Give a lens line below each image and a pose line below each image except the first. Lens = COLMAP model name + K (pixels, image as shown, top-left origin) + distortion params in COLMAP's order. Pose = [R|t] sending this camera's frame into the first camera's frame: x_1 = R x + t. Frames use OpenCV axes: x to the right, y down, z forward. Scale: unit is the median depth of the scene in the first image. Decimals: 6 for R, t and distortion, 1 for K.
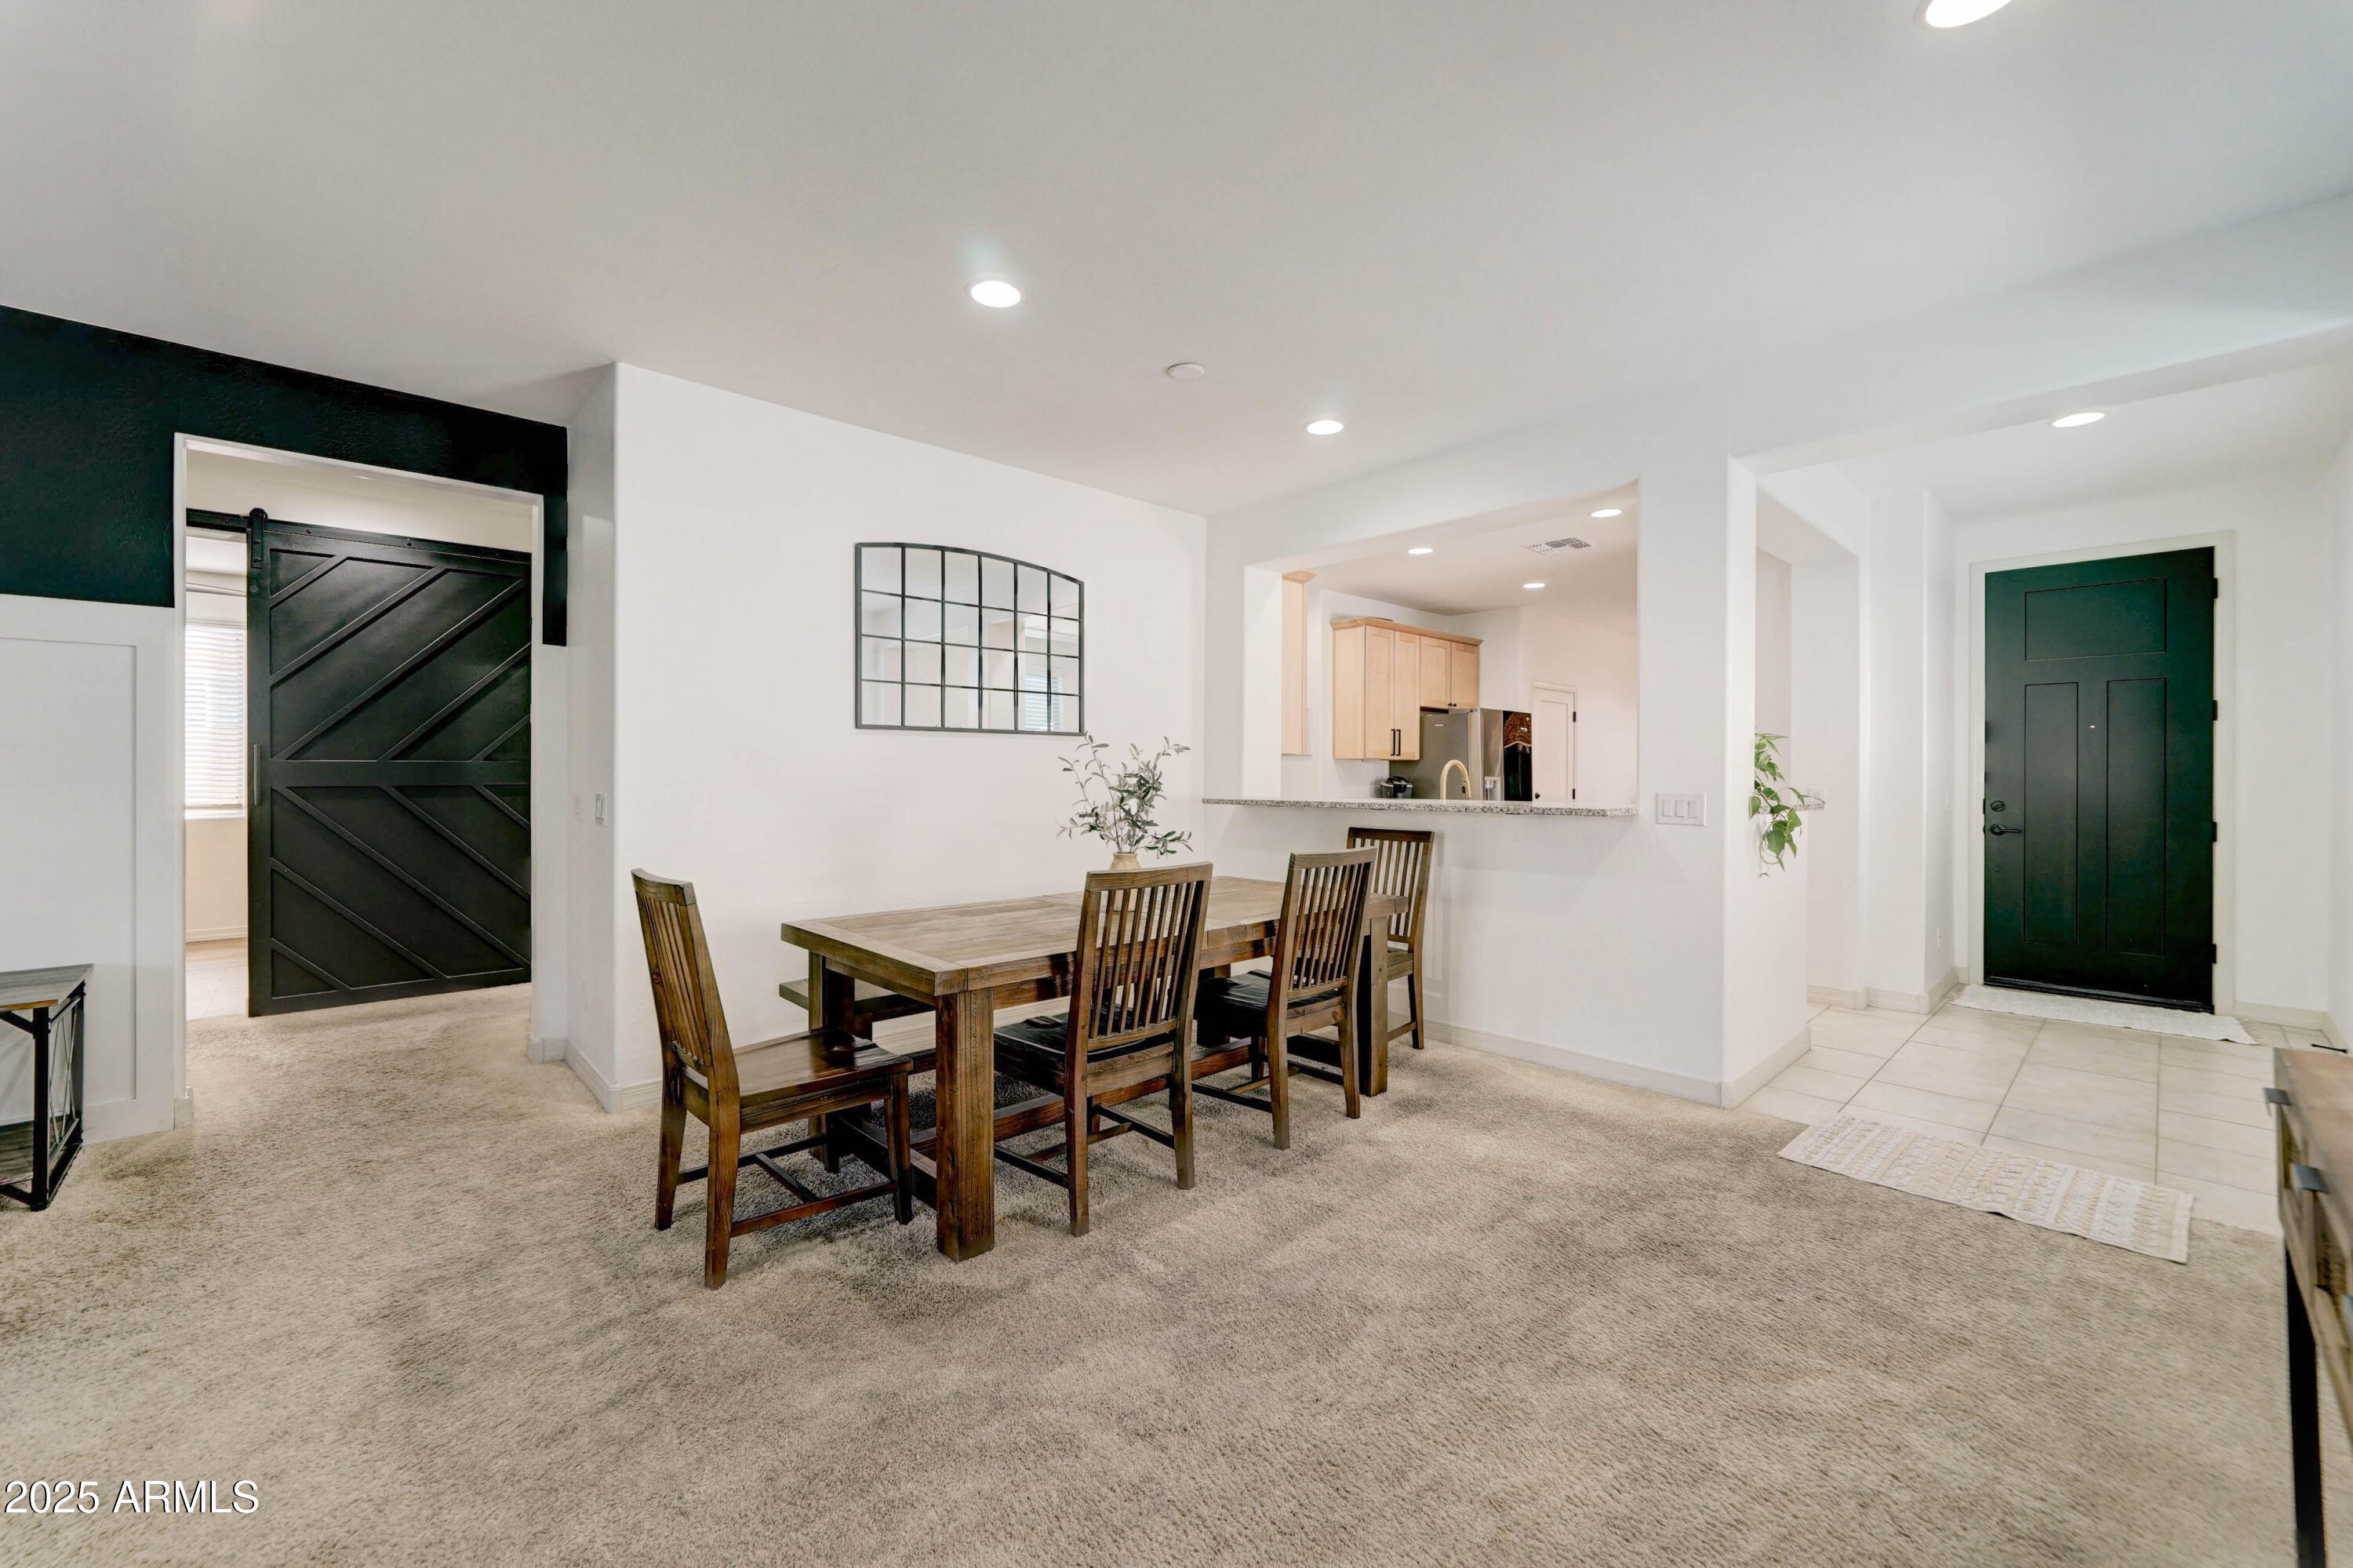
lens RADIAL K [[914.6, 0, 1164.1], [0, 914.6, 777.2], [0, 0, 1]] dist [-0.002680, 0.001015]
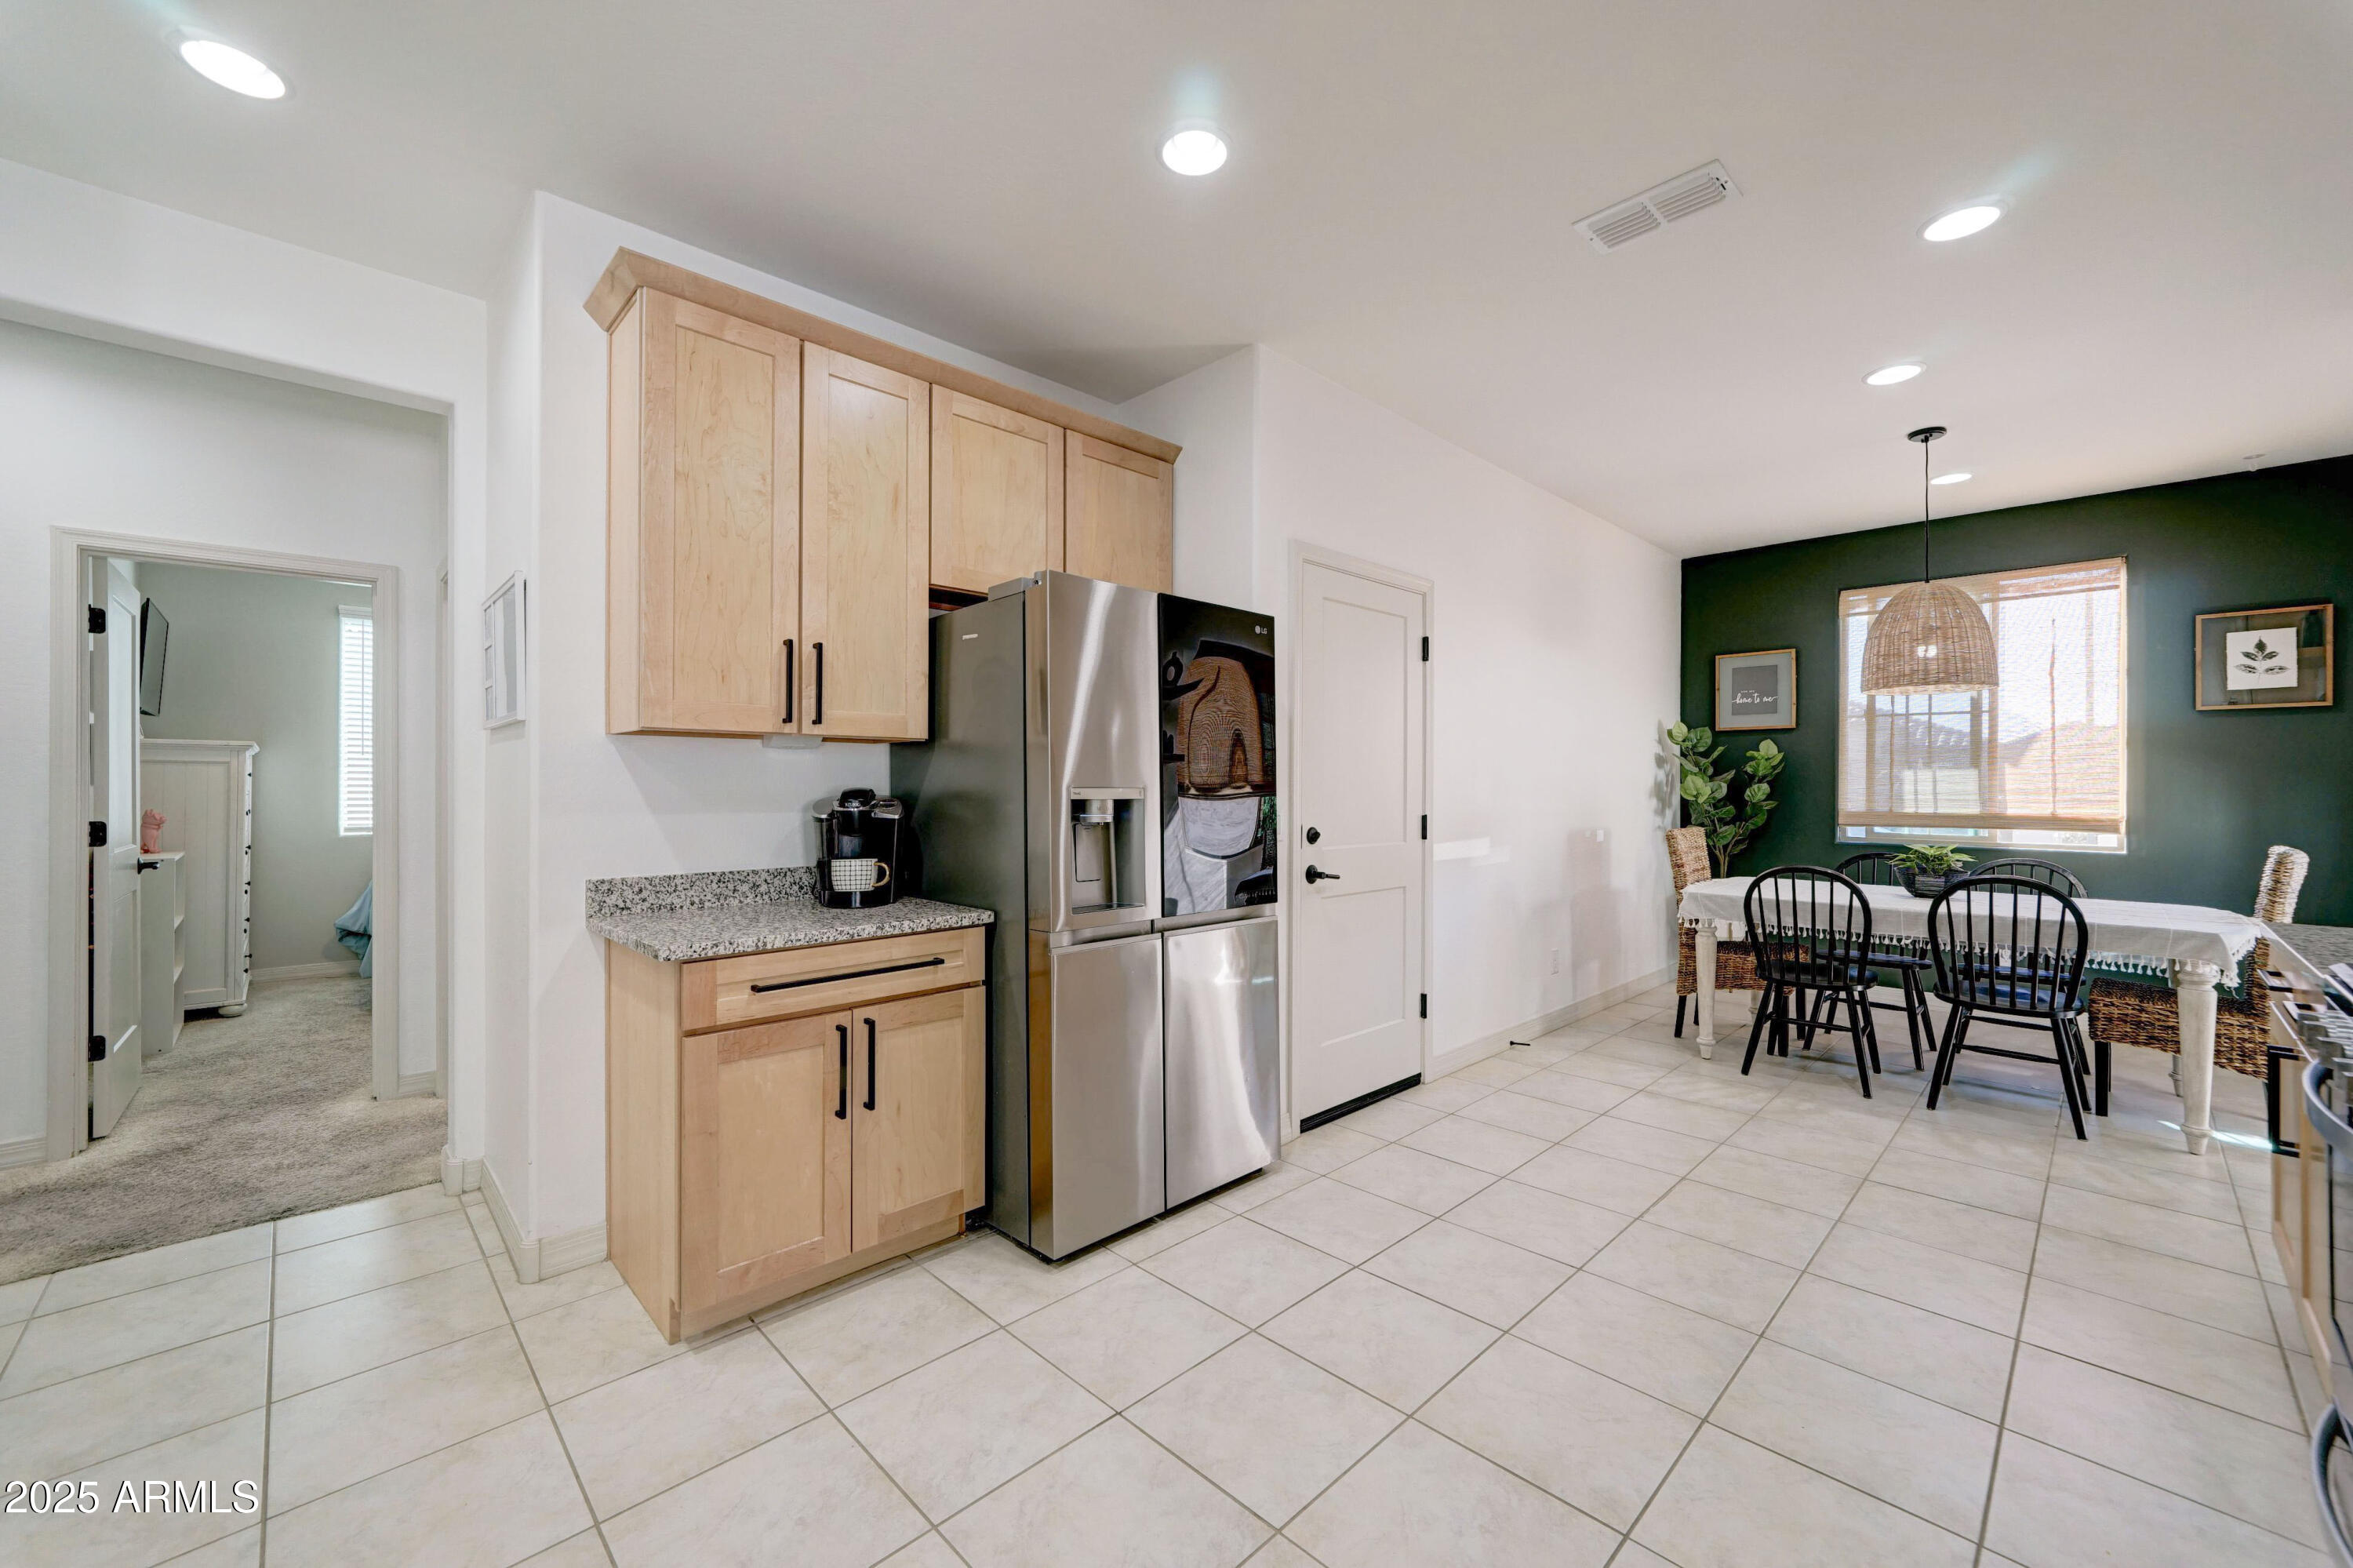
lens RADIAL K [[914.6, 0, 1178.3], [0, 914.6, 790.6], [0, 0, 1]] dist [-0.002680, 0.001015]
pose [[0.999450, -0.002453, 0.033086, 0.569750], [0.002393, 0.999995, 0.001842, -0.001372], [-0.033090, -0.001762, 0.999451, 1.020015]]
